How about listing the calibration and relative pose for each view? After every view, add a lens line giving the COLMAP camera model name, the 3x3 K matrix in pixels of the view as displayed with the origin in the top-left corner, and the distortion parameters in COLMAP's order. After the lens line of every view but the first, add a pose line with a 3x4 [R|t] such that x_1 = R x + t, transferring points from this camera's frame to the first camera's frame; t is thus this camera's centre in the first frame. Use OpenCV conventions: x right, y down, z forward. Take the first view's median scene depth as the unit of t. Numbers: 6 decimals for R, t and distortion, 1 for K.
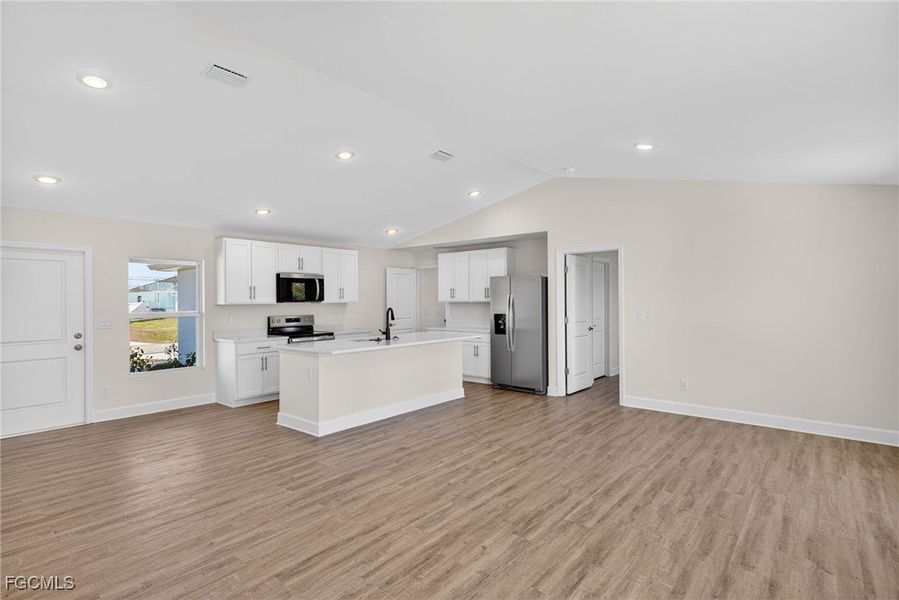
lens RADIAL K [[442.0, 0, 453.4], [0, 442.0, 300.4], [0, 0, 1]] dist [0.003769, 0.001403]
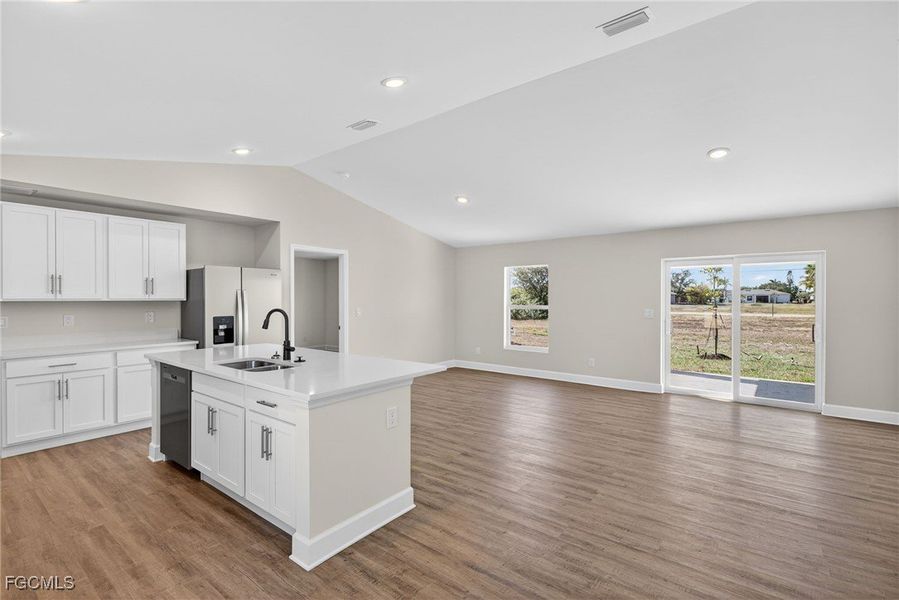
lens RADIAL K [[415.0, 0, 446.3], [0, 415.0, 296.7], [0, 0, 1]] dist [0.006311, 0.000056]
pose [[-0.019217, 0.011093, 0.999754, -0.632635], [-0.000136, 0.999938, -0.011098, 0.005296], [-0.999815, -0.000349, -0.019214, 0.666831]]
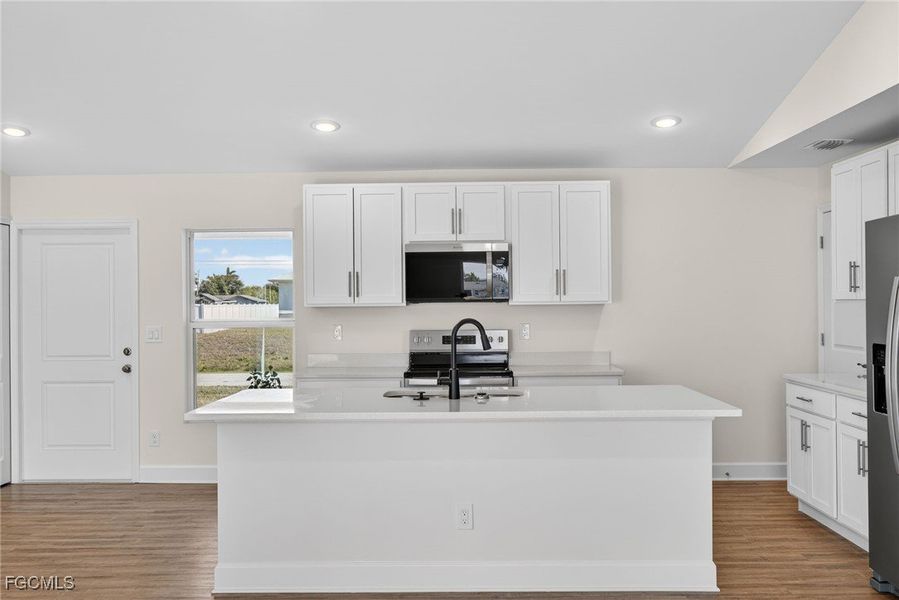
lens RADIAL K [[852.5, 0, 447.9], [0, 852.5, 303.3], [0, 0, 1]] dist [0.004983, 0.000000]
pose [[0.627848, 0.003446, -0.778328, 0.378254], [0.003218, 0.999970, 0.007023, -0.001620], [0.778329, -0.006914, 0.627818, 0.435054]]
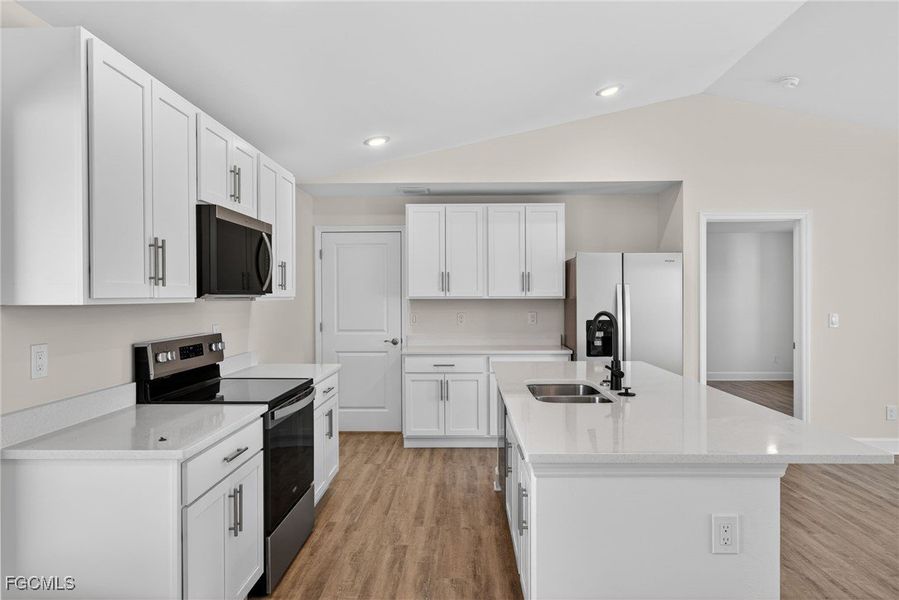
lens RADIAL K [[568.0, 0, 454.4], [0, 568.0, 296.9], [0, 0, 1]] dist [-0.007121, 0.009283]
pose [[0.785214, 0.004769, 0.619206, -0.503549], [-0.003770, 0.999989, -0.002922, 0.004437], [-0.619213, -0.000040, 0.785223, 0.577126]]
